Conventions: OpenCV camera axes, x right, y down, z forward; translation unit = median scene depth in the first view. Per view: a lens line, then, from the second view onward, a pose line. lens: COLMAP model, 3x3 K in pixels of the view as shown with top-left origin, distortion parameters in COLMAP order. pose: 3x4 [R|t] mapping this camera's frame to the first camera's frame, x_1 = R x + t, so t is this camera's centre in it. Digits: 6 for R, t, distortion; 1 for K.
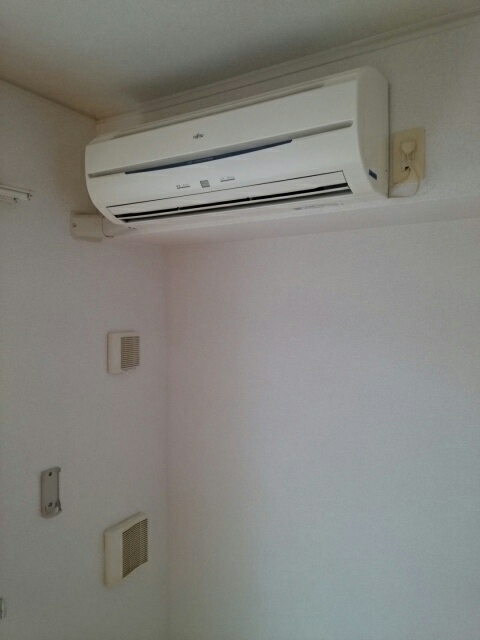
lens RADIAL K [[503.4, 0, 242.1], [0, 503.4, 319.8], [0, 0, 1]] dist [0.040787, 0.002343]
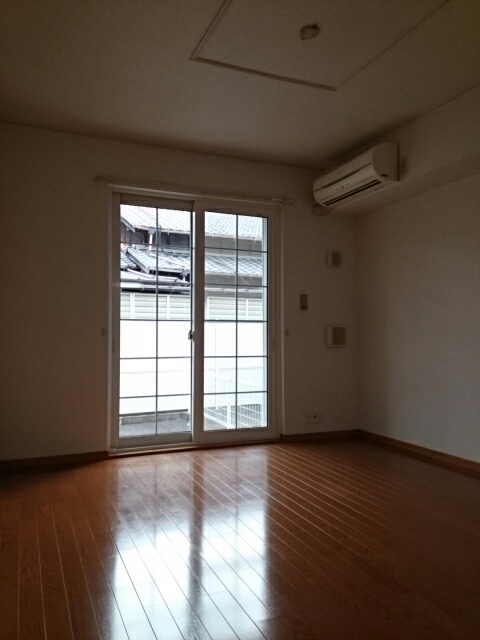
lens RADIAL K [[503.4, 0, 235.9], [0, 503.4, 323.5], [0, 0, 1]] dist [0.040787, 0.002343]
pose [[0.813996, -0.015223, -0.580671, 0.978743], [0.006082, 0.999825, -0.017686, 0.510023], [0.580839, 0.010864, 0.813946, -1.569745]]
